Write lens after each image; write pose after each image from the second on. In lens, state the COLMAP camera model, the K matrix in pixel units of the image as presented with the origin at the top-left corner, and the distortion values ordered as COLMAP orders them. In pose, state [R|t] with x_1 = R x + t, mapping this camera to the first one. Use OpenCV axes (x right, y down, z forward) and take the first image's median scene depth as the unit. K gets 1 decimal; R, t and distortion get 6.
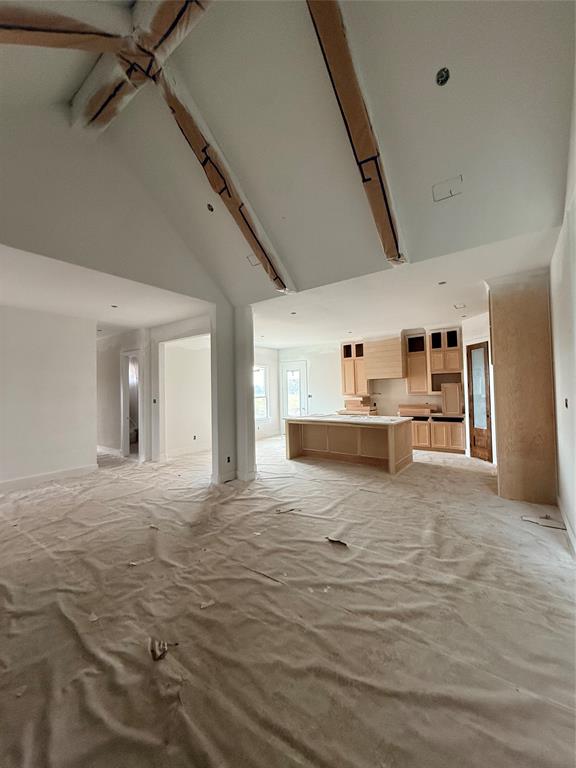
lens RADIAL K [[306.2, 0, 287.0], [0, 306.2, 382.0], [0, 0, 1]] dist [-0.000351, -0.000019]
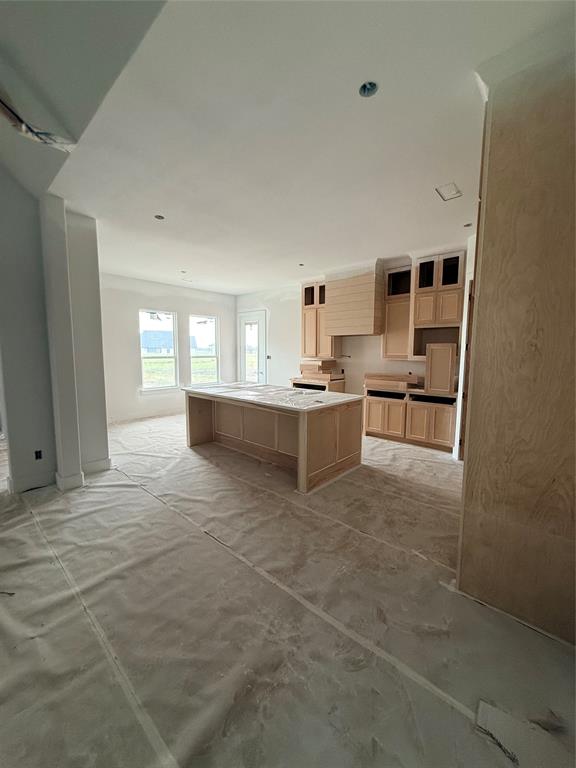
lens RADIAL K [[306.2, 0, 287.0], [0, 306.2, 382.0], [0, 0, 1]] dist [-0.000351, -0.000019]
pose [[0.994906, 0.035487, -0.094353, 0.324095], [-0.022735, 0.990864, 0.132936, 0.007152], [0.098209, -0.130114, 0.986623, 0.385566]]
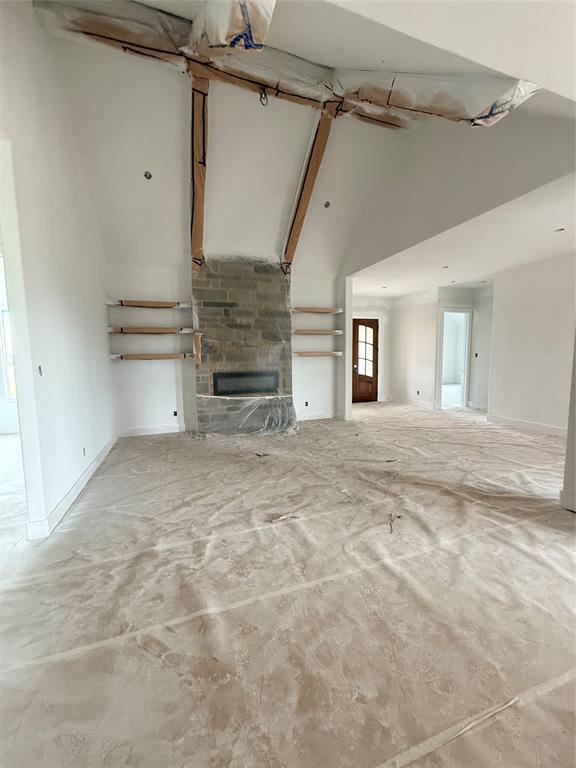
lens RADIAL K [[306.2, 0, 287.0], [0, 306.2, 382.0], [0, 0, 1]] dist [-0.000351, -0.000019]
pose [[-0.559354, 0.104840, -0.822272, 0.418296], [0.049601, 0.994425, 0.093049, 0.022608], [0.827443, 0.011262, -0.561436, 0.745171]]
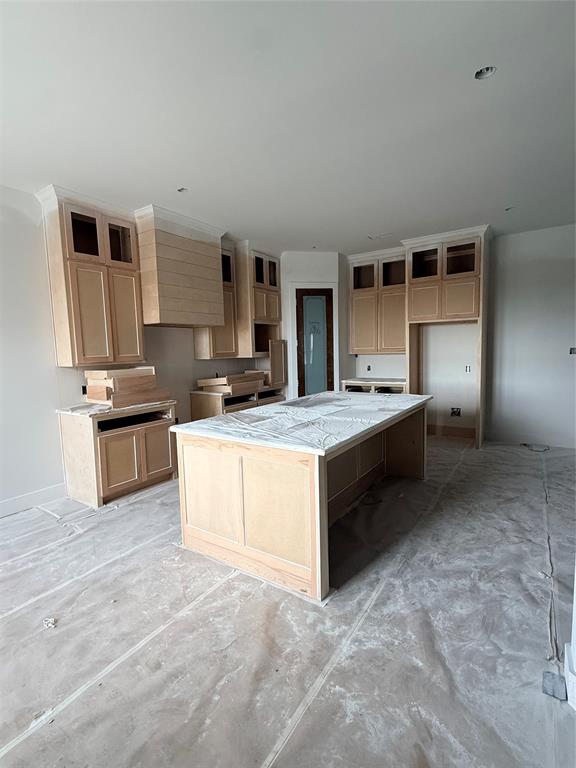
lens RADIAL K [[371.9, 0, 288.0], [0, 371.9, 384.0], [0, 0, 1]] dist [0.001520, 0.000080]
pose [[-0.048942, -0.074641, 0.996009, -0.344123], [-0.001980, 0.997209, 0.074634, 0.046579], [-0.998800, 0.001681, -0.048953, 1.173831]]
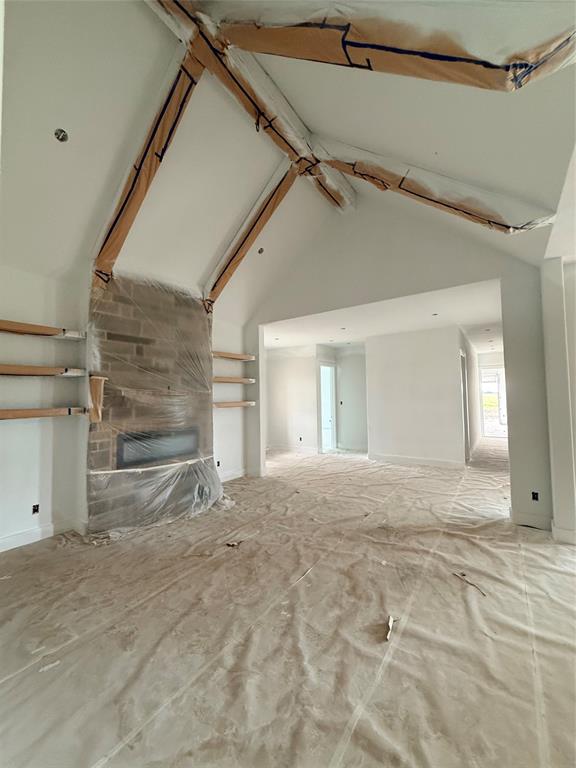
lens RADIAL K [[306.2, 0, 287.0], [0, 306.2, 382.0], [0, 0, 1]] dist [-0.000351, -0.000019]
pose [[0.017184, -0.027657, -0.999470, 0.419455], [0.046107, 0.998576, -0.026840, -0.005810], [0.998789, -0.045621, 0.018435, 0.388729]]
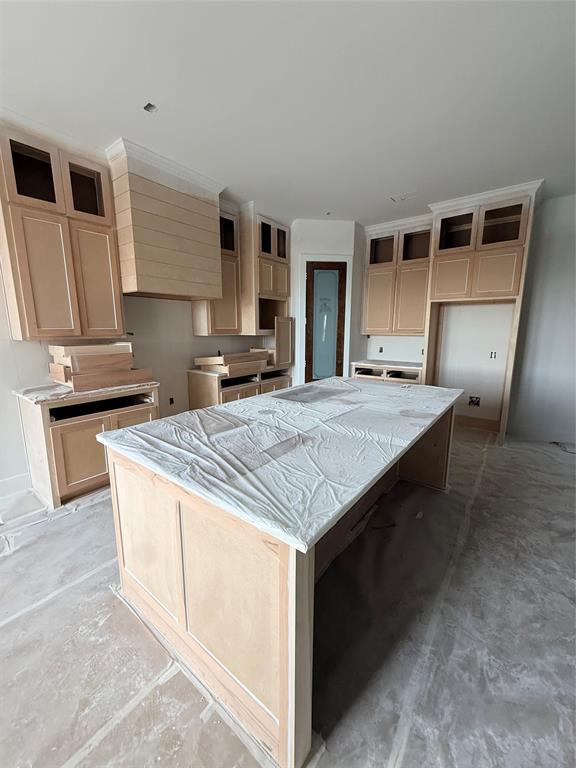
lens RADIAL K [[306.2, 0, 287.0], [0, 306.2, 382.0], [0, 0, 1]] dist [-0.000351, -0.000019]
pose [[0.016574, -0.156330, 0.987566, -0.133654], [-0.031415, 0.987132, 0.156789, 0.043857], [-0.999369, -0.033623, 0.011449, 1.134117]]
